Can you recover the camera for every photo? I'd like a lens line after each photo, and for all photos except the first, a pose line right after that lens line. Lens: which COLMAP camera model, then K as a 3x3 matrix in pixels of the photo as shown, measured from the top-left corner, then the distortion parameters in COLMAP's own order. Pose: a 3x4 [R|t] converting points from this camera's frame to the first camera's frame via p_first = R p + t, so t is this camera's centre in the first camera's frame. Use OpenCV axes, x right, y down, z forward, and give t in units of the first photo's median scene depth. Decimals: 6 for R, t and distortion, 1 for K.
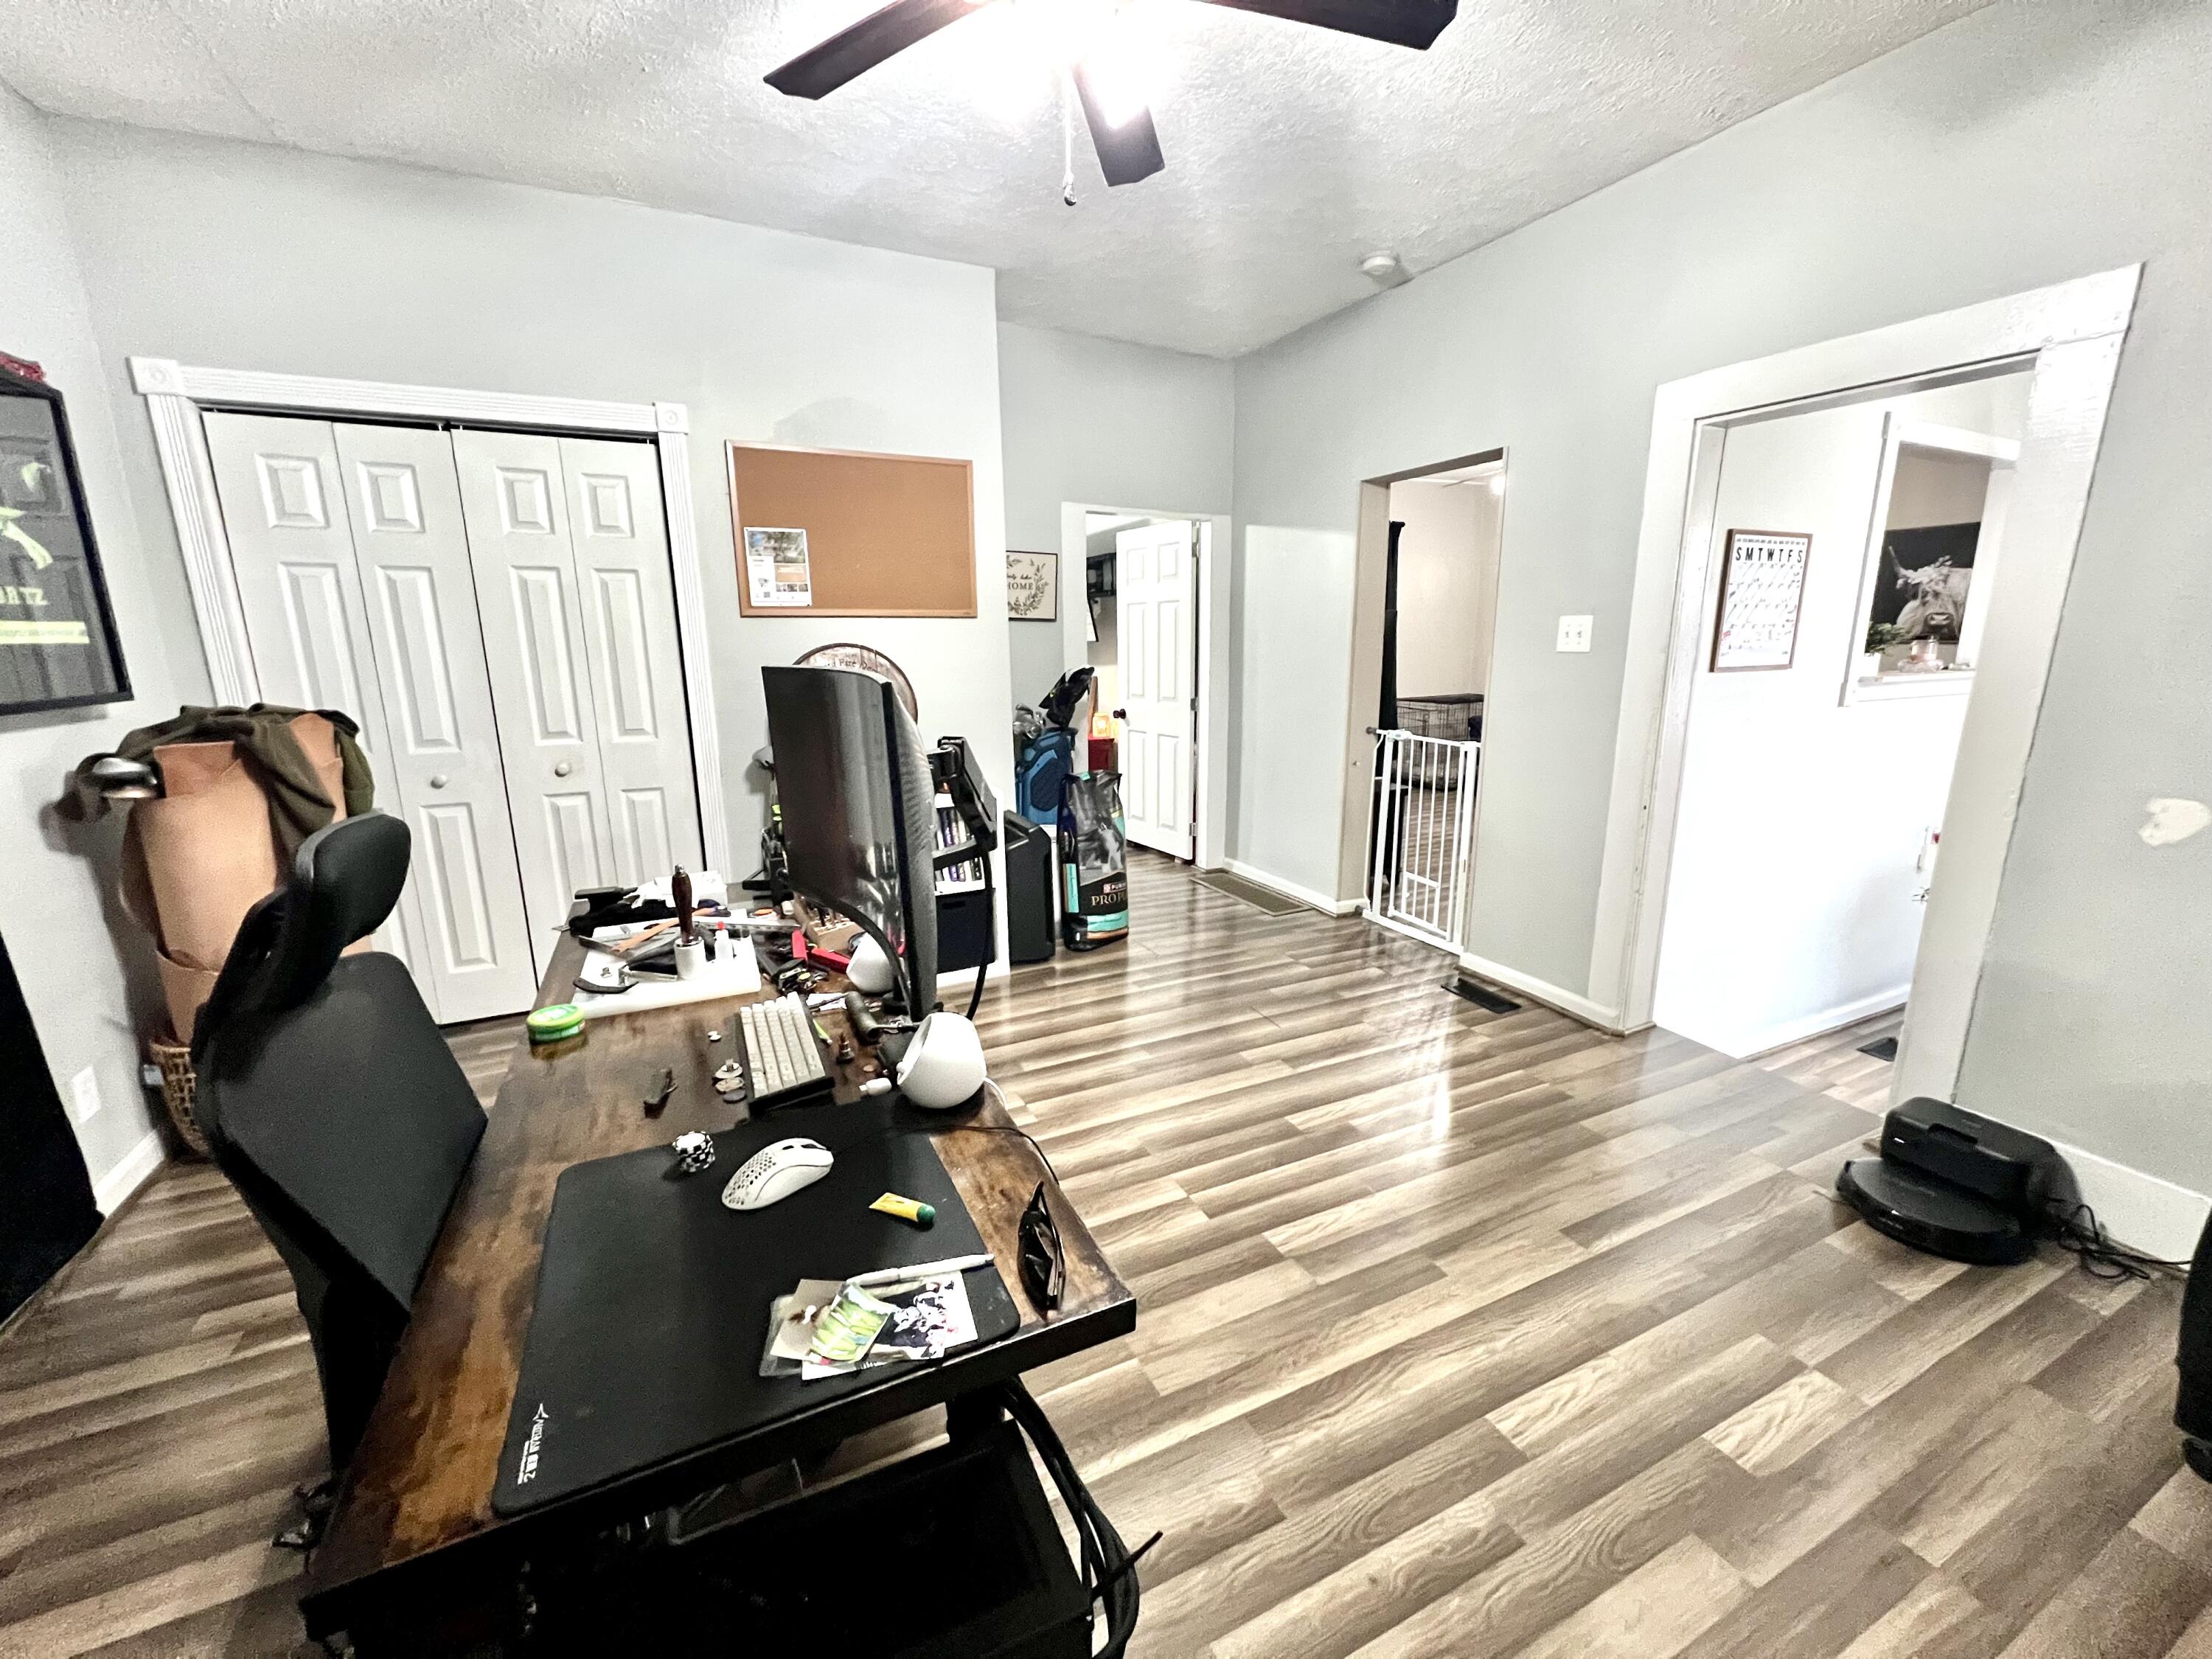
lens RADIAL K [[885.4, 0, 1108.8], [0, 885.4, 835.6], [0, 0, 1]] dist [0.000443, -0.000746]
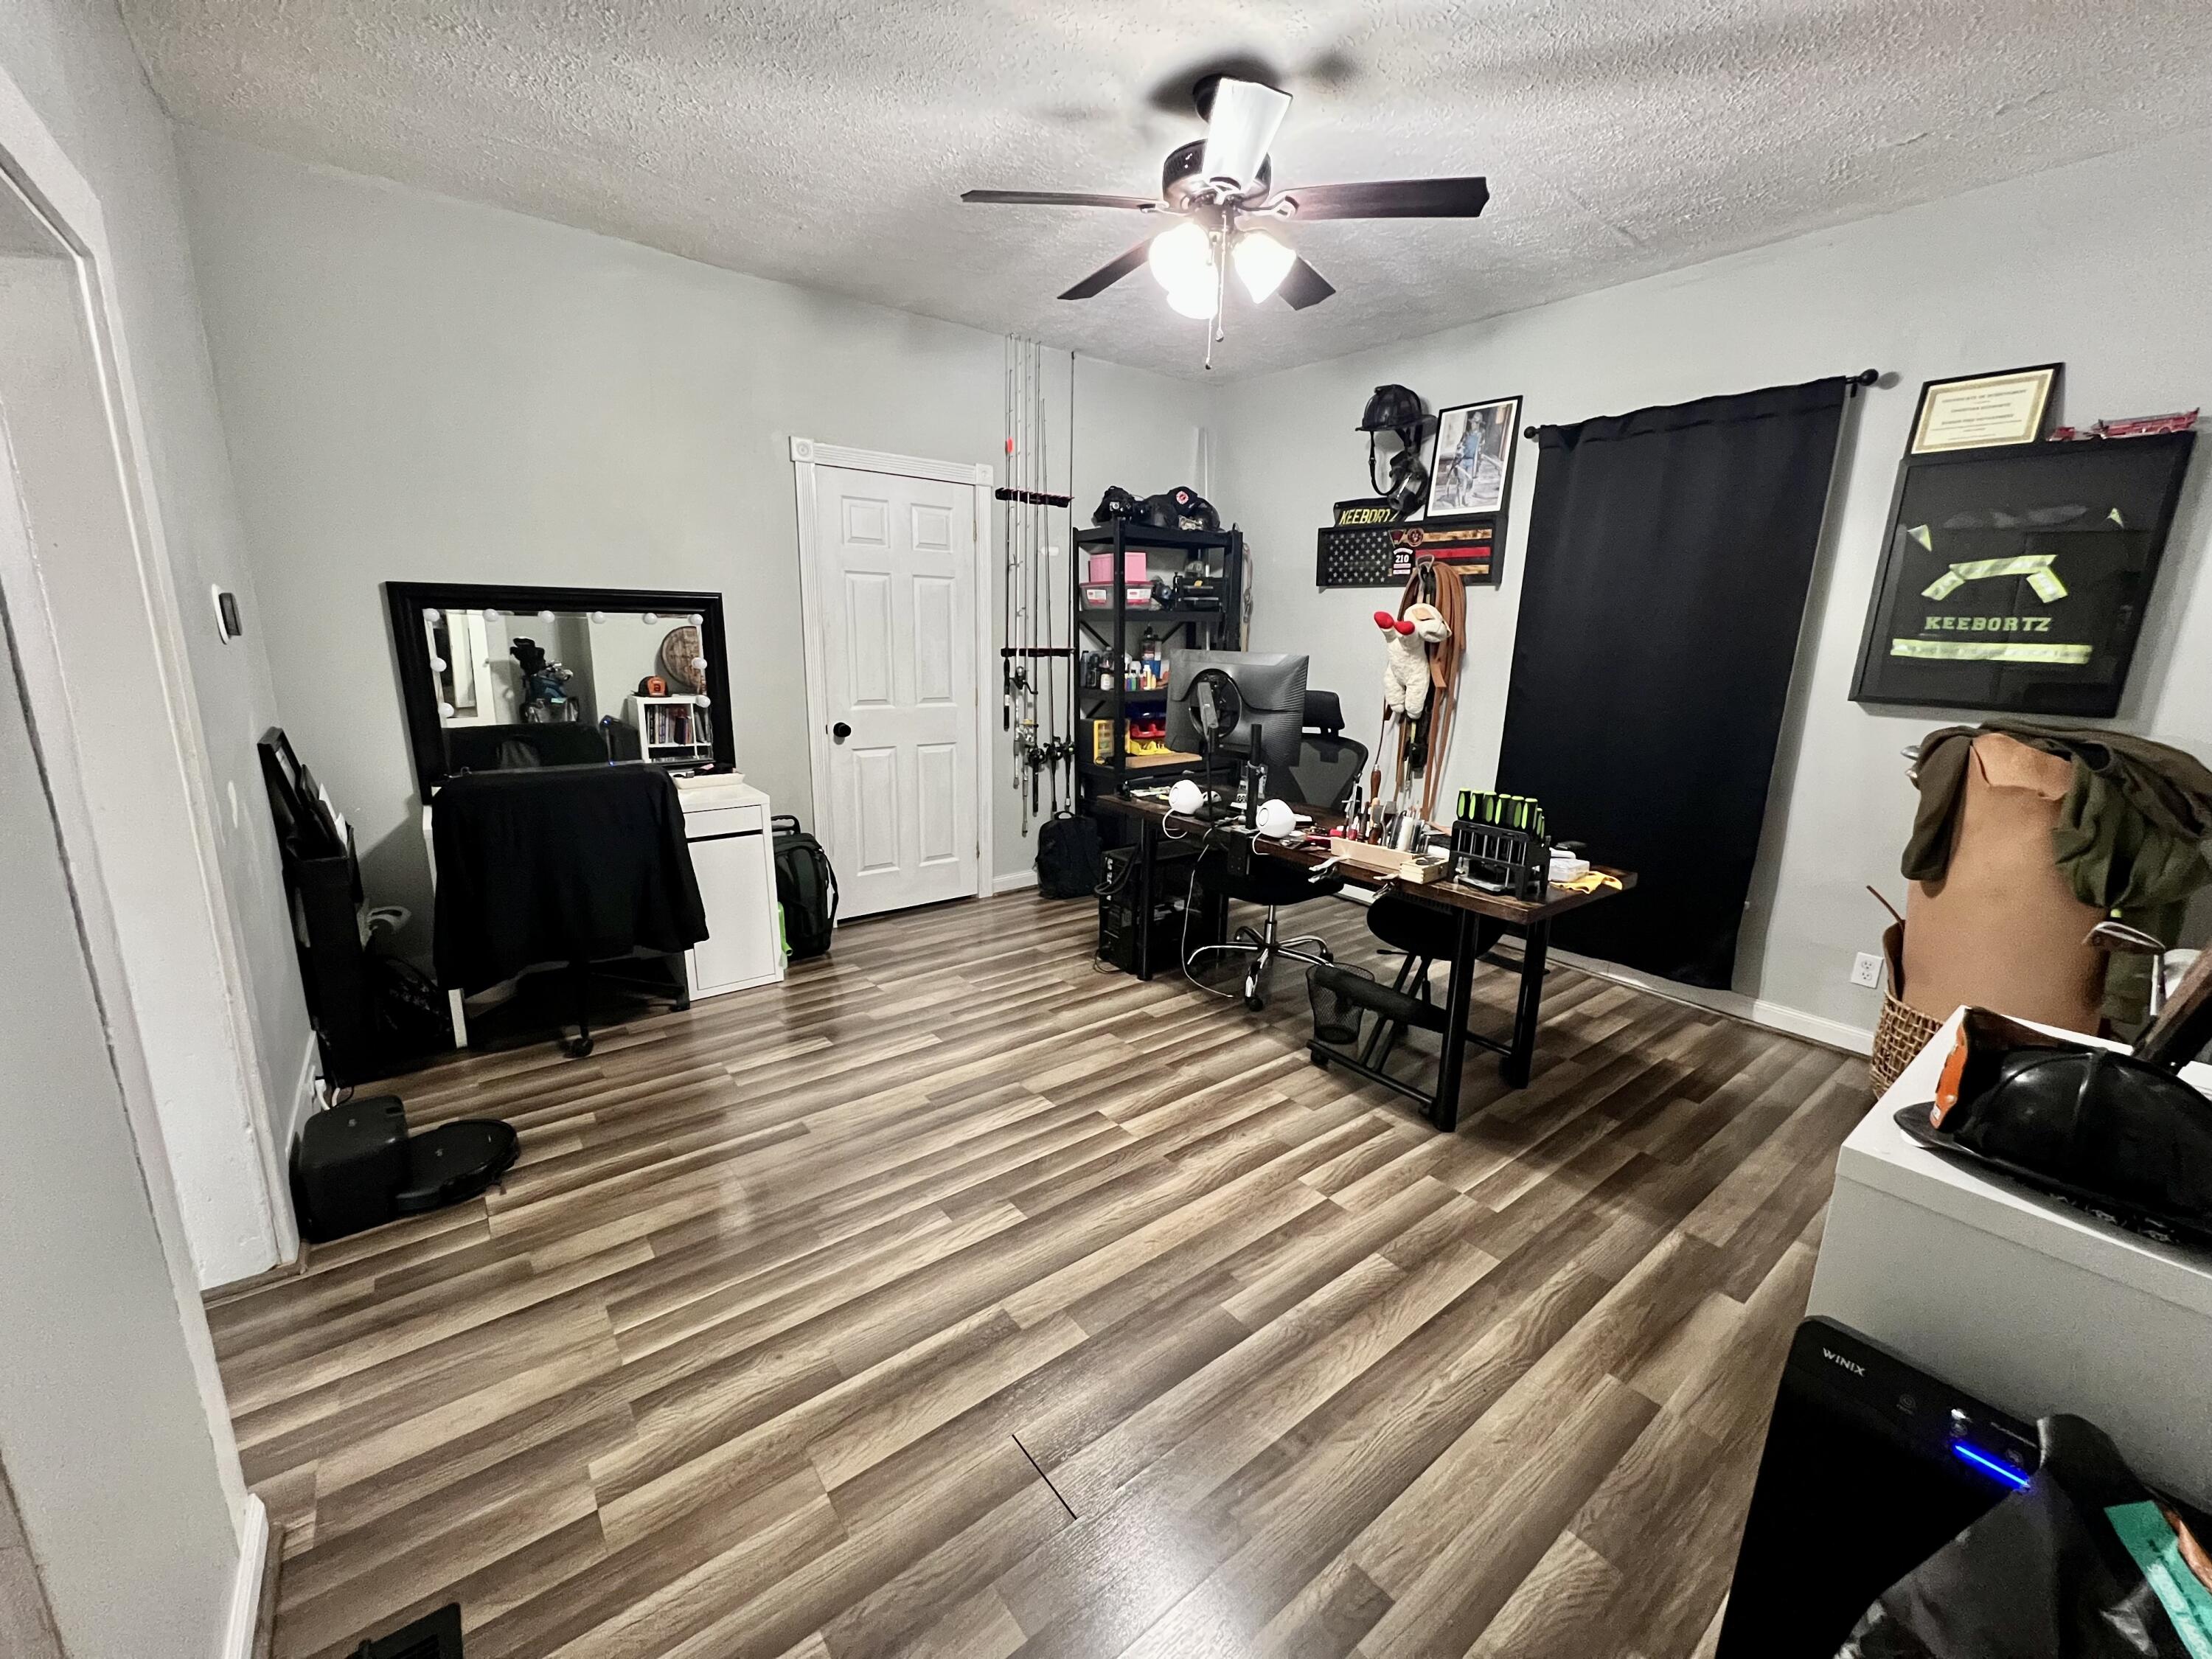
lens RADIAL K [[885.4, 0, 1108.8], [0, 885.4, 835.6], [0, 0, 1]] dist [0.000443, -0.000746]
pose [[-0.976945, 0.034817, -0.210633, 0.328796], [-0.059618, 0.902869, 0.425762, -0.424487], [0.204997, 0.428503, -0.879978, 1.833413]]
